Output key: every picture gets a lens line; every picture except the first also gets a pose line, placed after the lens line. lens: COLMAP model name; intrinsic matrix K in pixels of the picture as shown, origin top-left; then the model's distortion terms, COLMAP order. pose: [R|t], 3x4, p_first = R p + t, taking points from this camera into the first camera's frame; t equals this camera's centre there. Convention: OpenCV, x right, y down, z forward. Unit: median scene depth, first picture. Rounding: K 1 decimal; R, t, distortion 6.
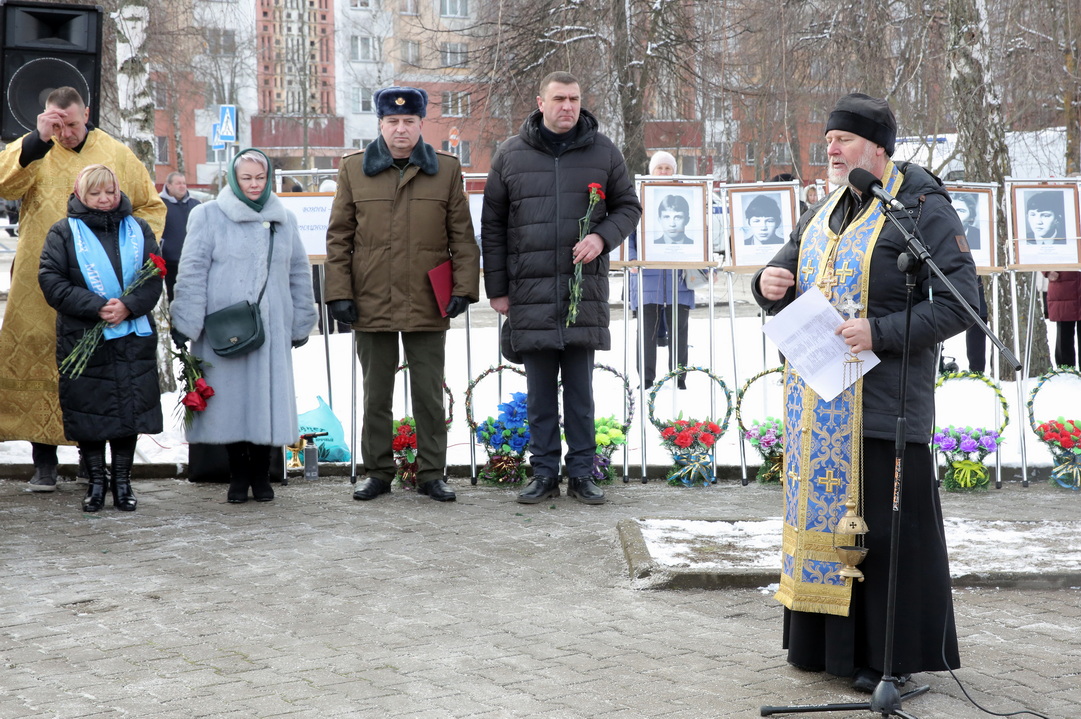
lens RADIAL K [[2251.8, 0, 541.4], [0, 2251.8, 362.2], [0, 0, 1]] dist [0.204863, 0.000000]
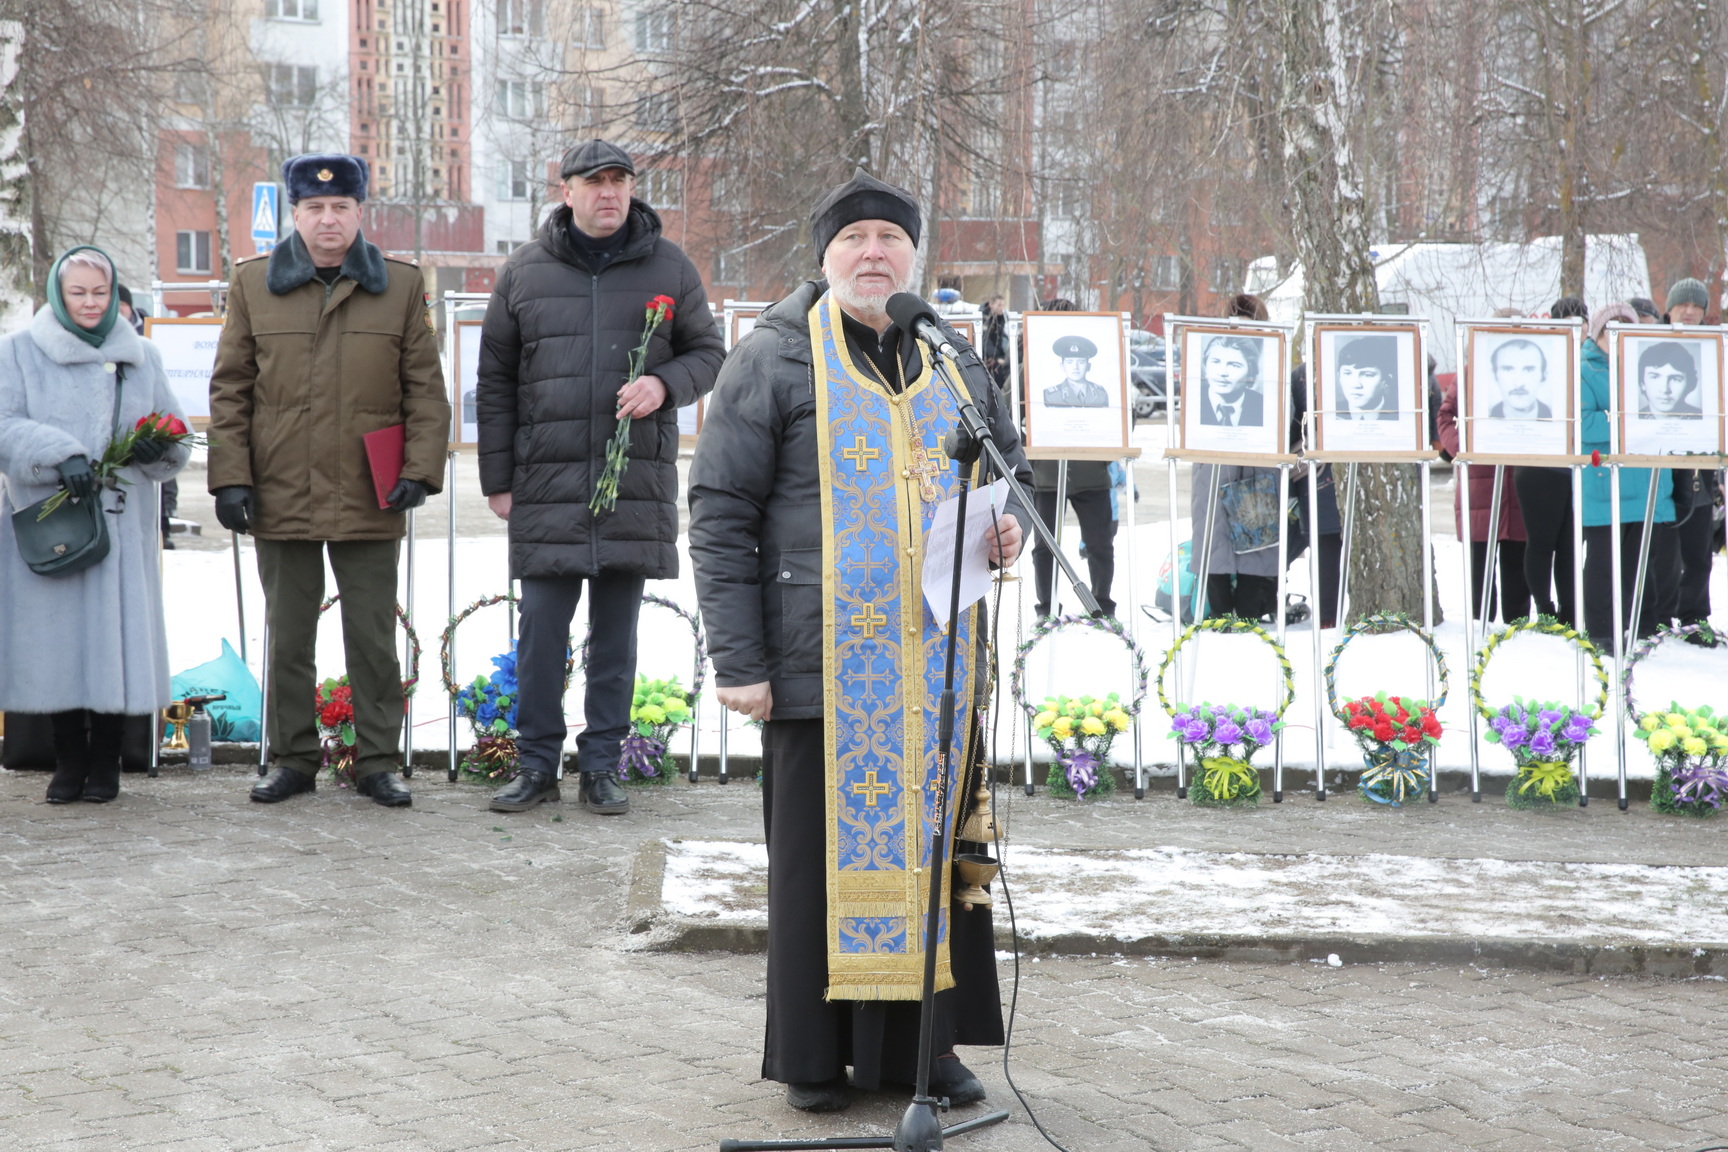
lens RADIAL K [[3447.5, 0, 860.0], [0, 3447.5, 642.3], [0, 0, 1]] dist [0.285978, 0.000000]
pose [[0.998910, 0.018154, -0.043000, 0.129854], [-0.017508, 0.999729, 0.015358, -0.002234], [0.043267, -0.014589, 0.998957, 0.025183]]
